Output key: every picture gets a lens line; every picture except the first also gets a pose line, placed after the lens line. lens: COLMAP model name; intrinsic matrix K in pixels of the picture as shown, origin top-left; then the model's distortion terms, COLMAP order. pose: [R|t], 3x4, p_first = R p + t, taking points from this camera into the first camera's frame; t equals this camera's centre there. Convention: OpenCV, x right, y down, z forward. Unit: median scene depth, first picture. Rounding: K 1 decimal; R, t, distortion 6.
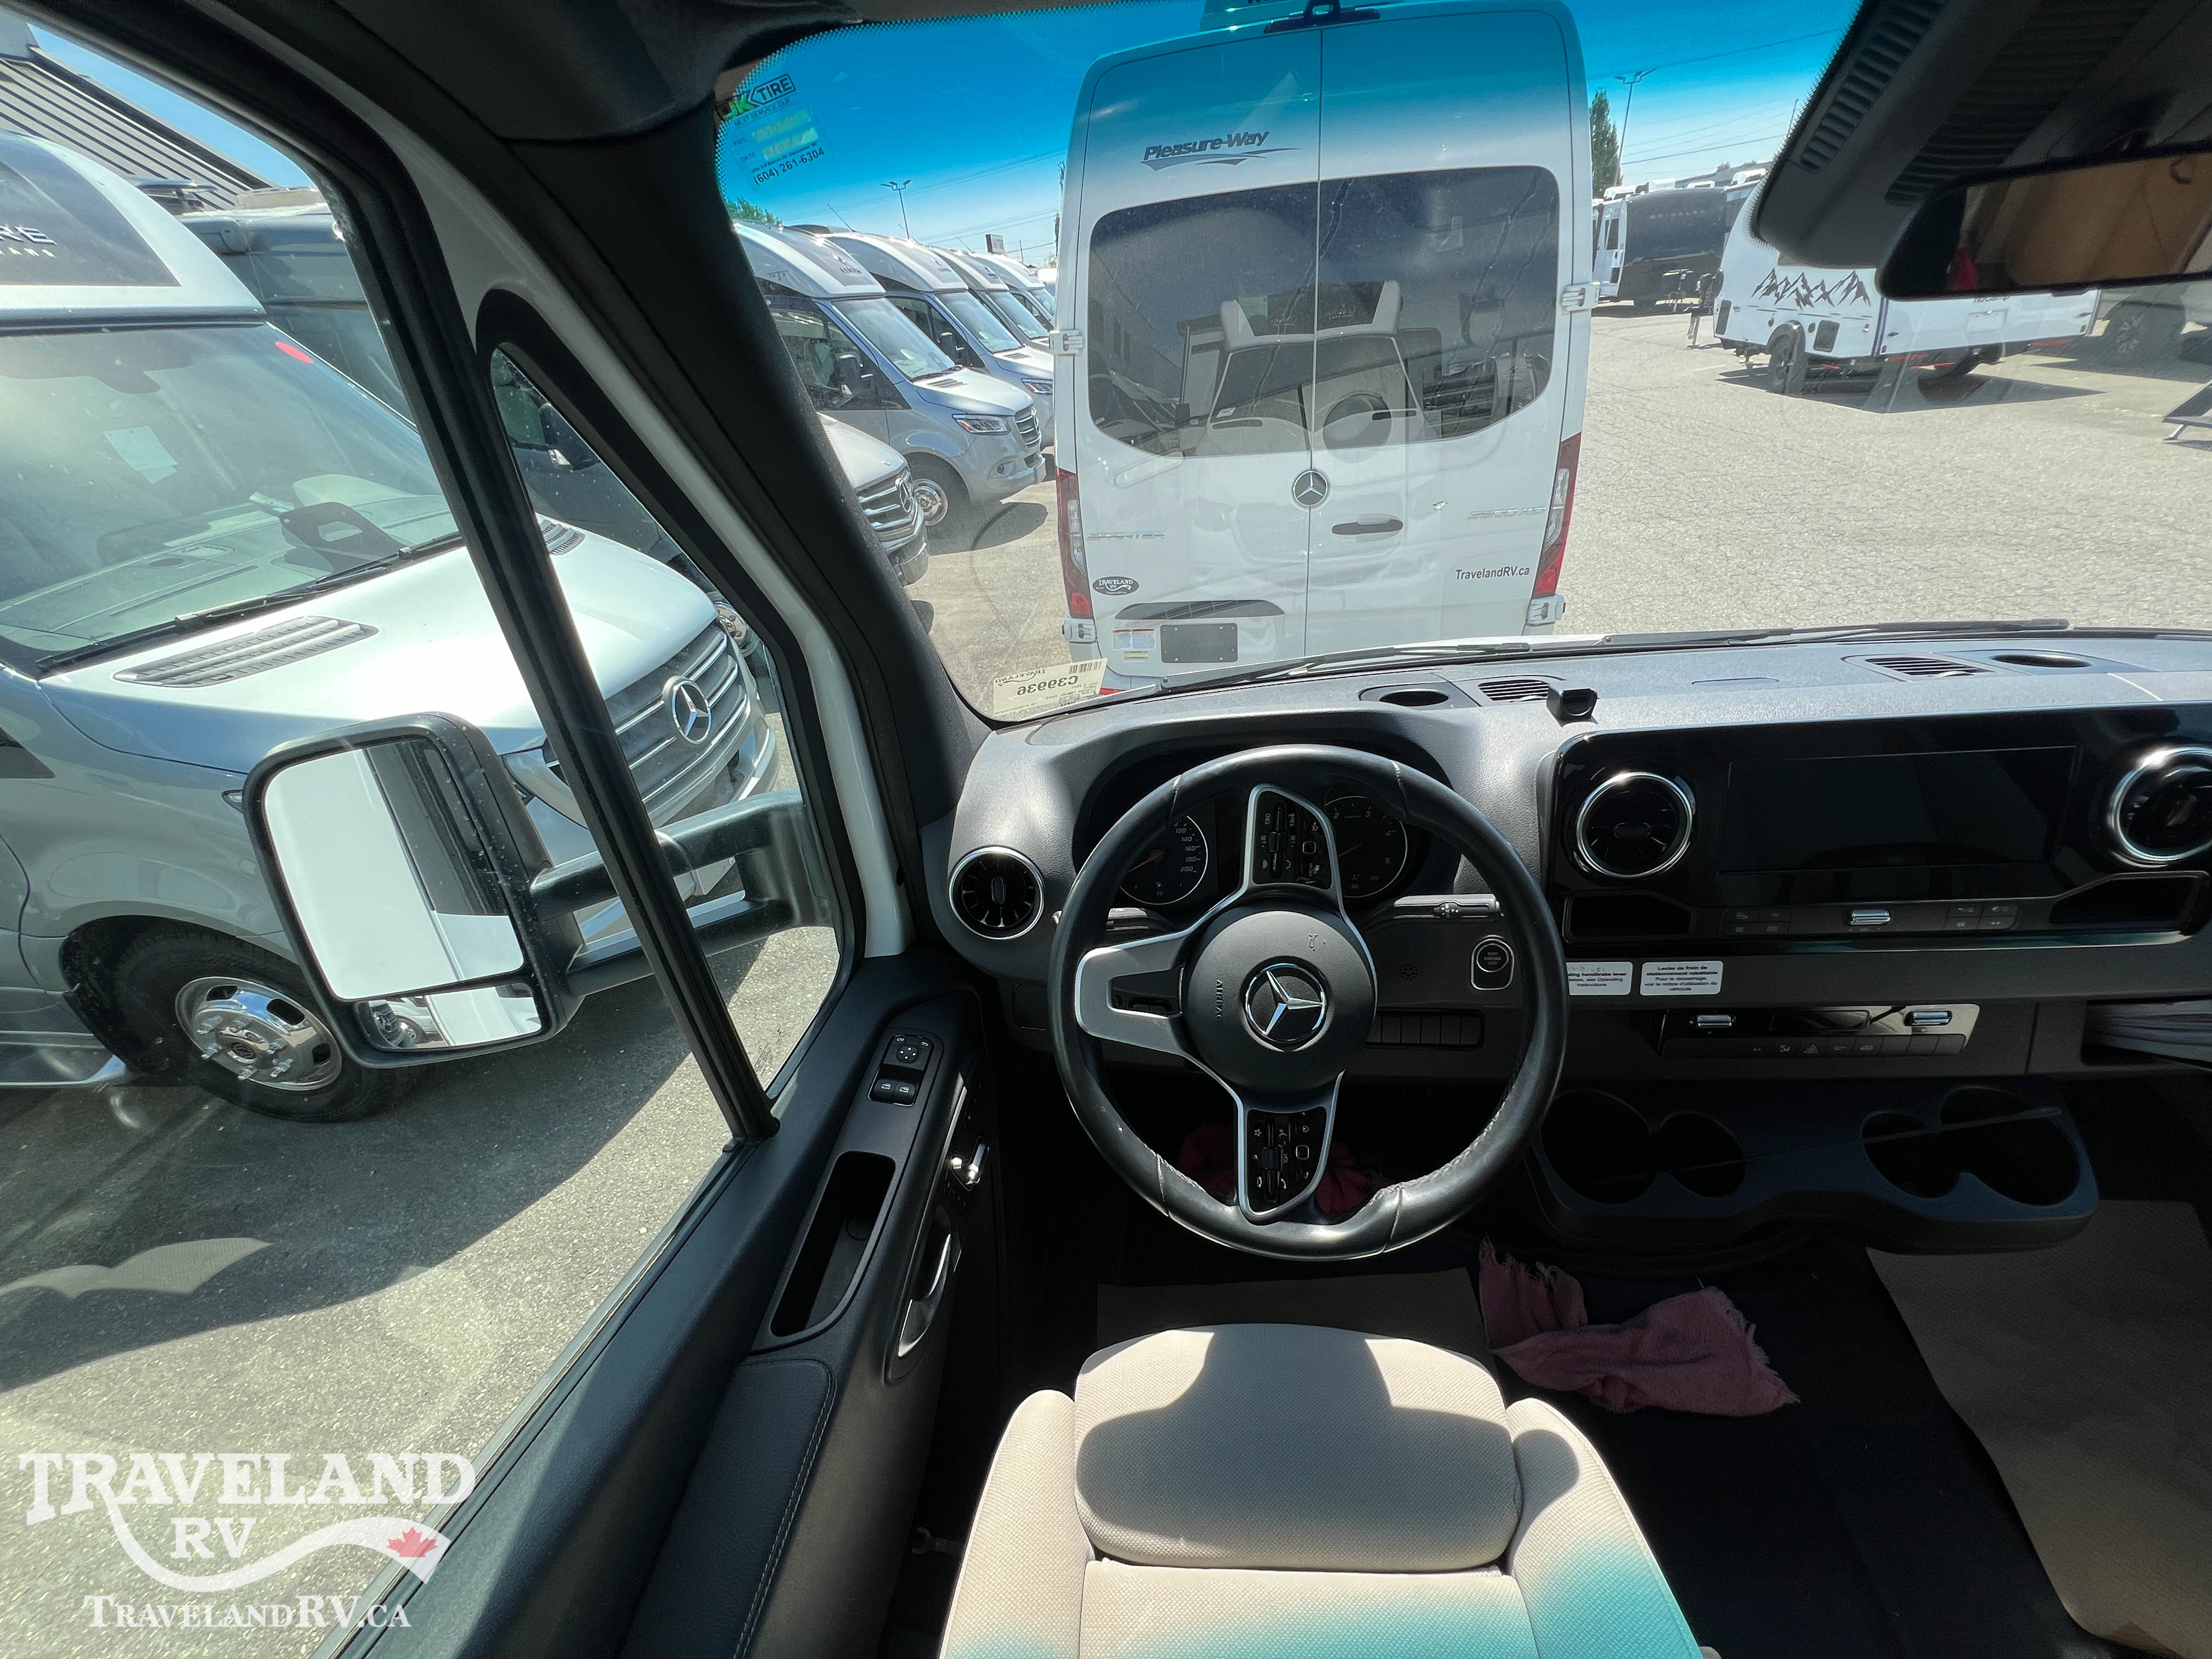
lens RADIAL K [[886.0, 0, 1107.3], [0, 886.0, 827.2], [0, 0, 1]] dist [-0.000034, 0.000340]
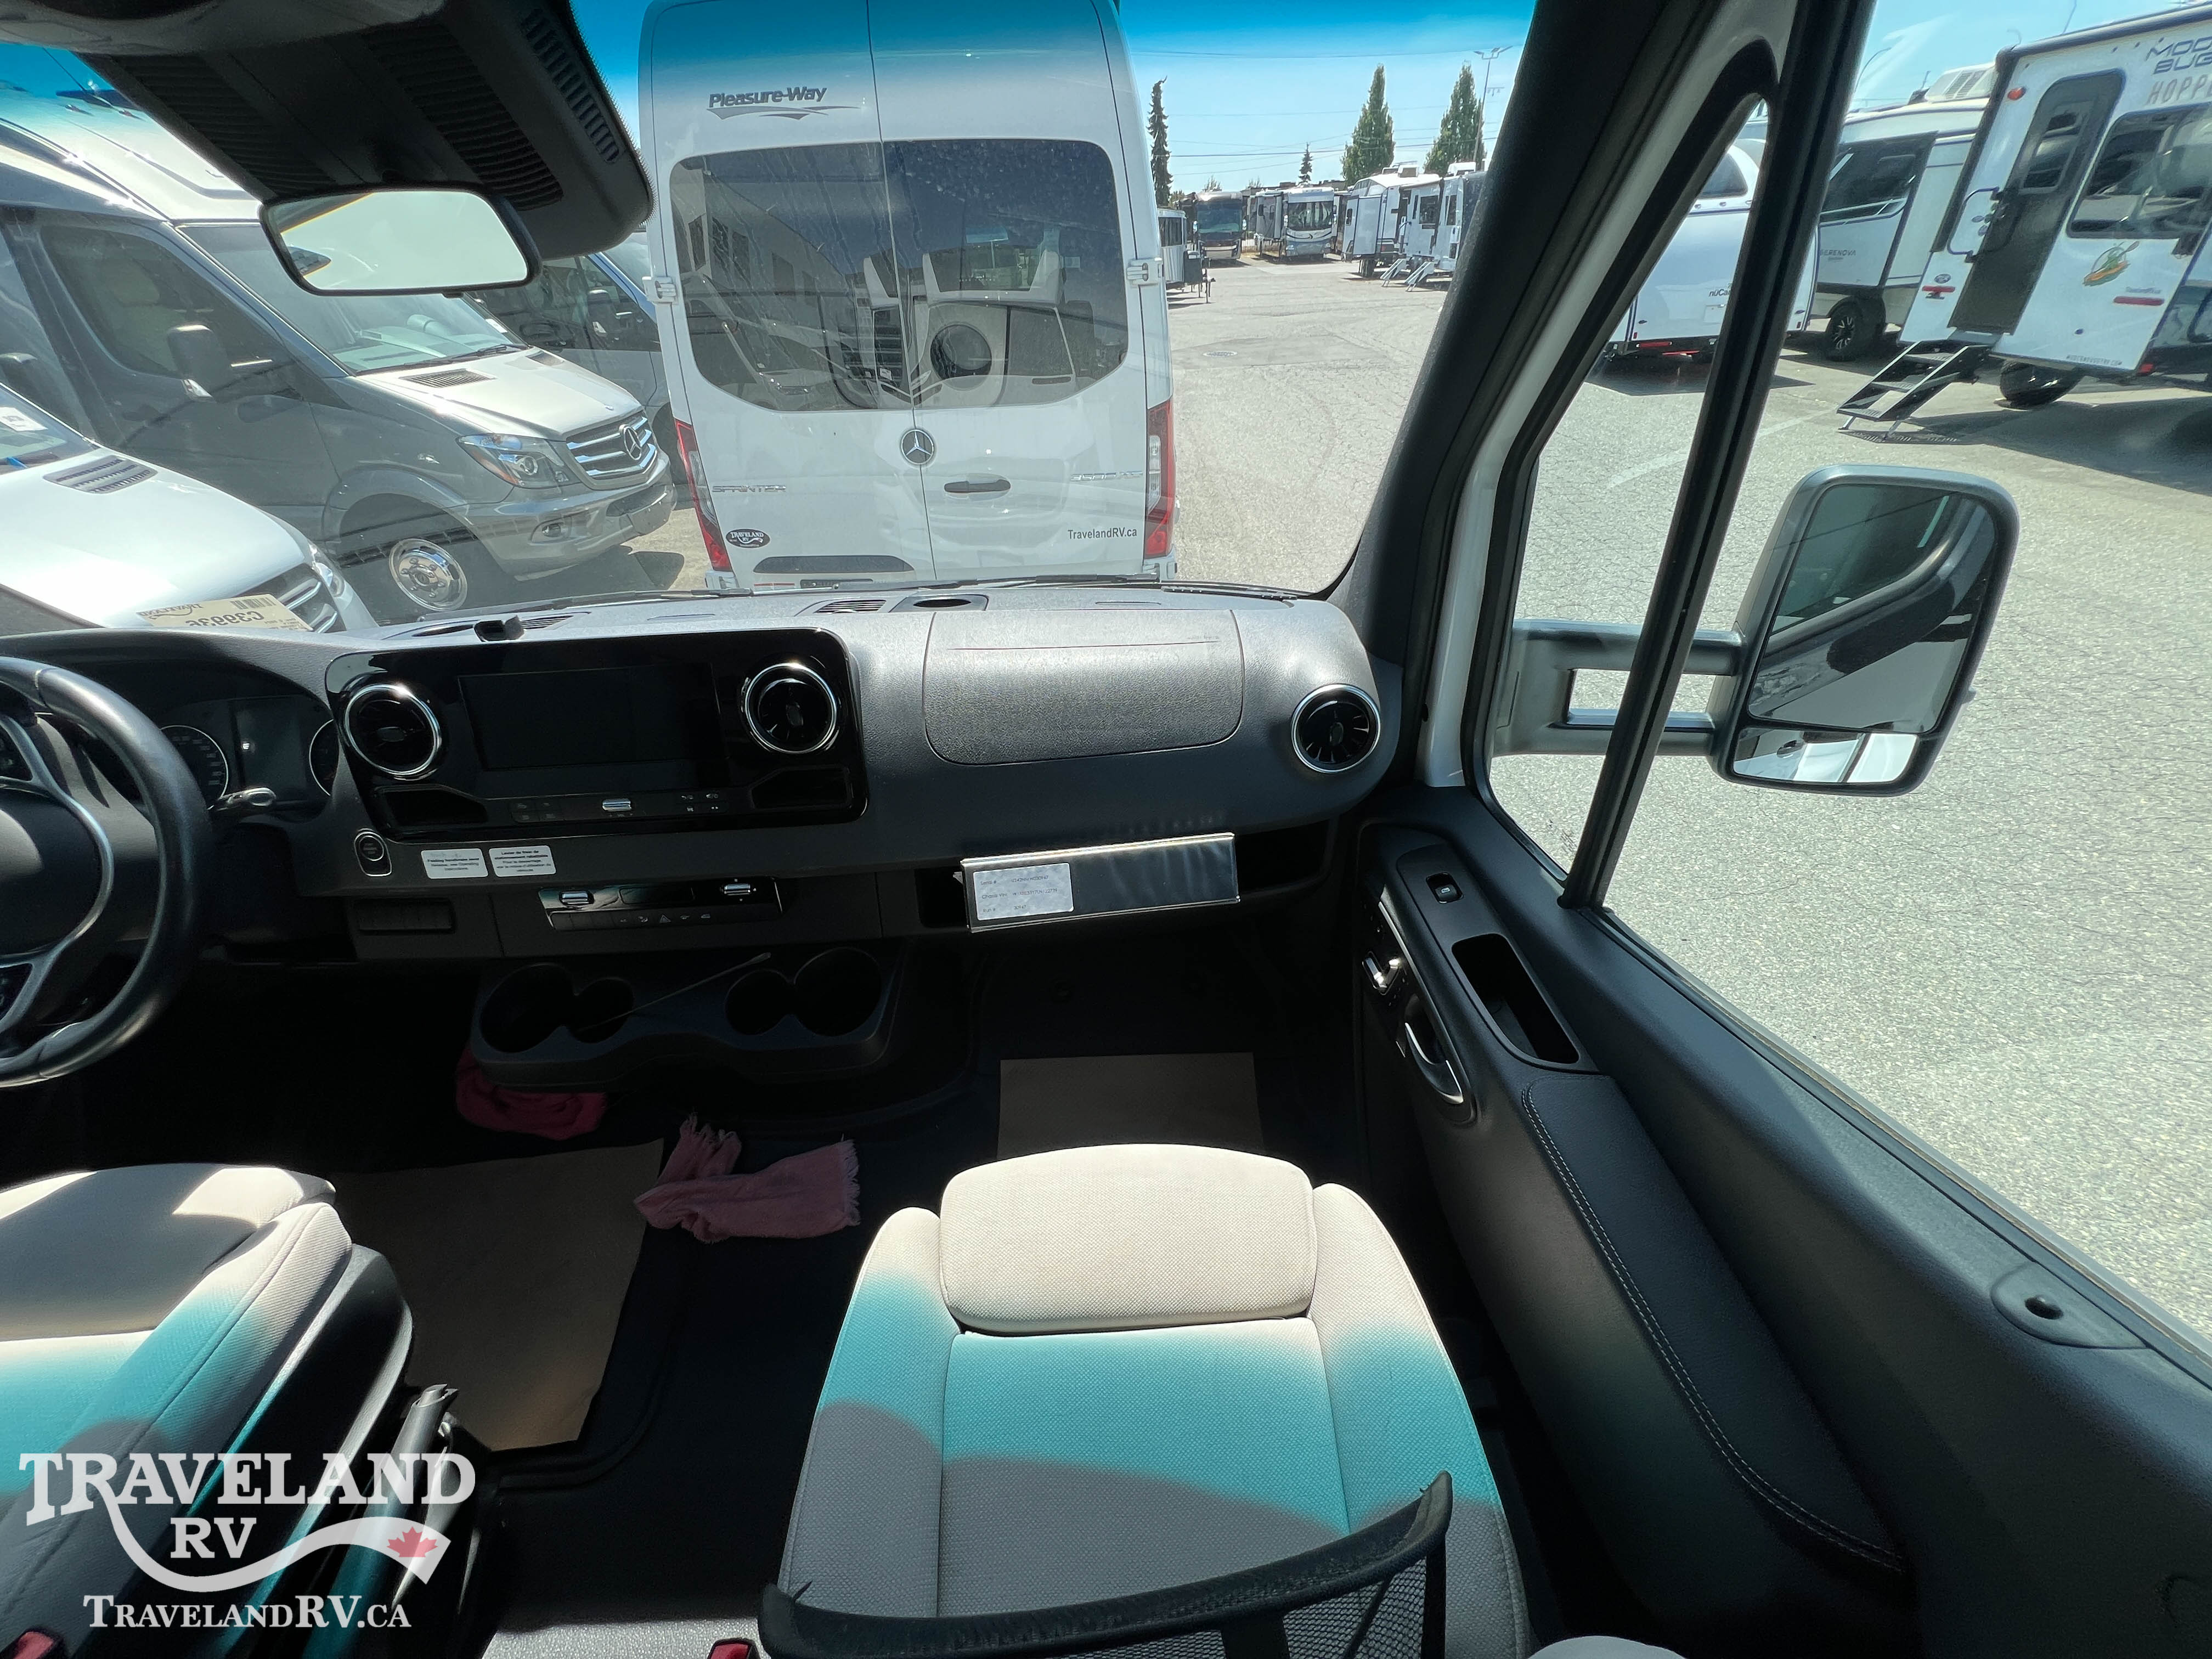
lens RADIAL K [[886.0, 0, 1116.6], [0, 886.0, 827.6], [0, 0, 1]] dist [-0.000034, 0.000340]
pose [[0.993499, -0.015929, 0.112725, 0.333456], [0.011263, 0.999058, 0.041909, 0.021229], [-0.113287, -0.040367, 0.992742, -0.071267]]
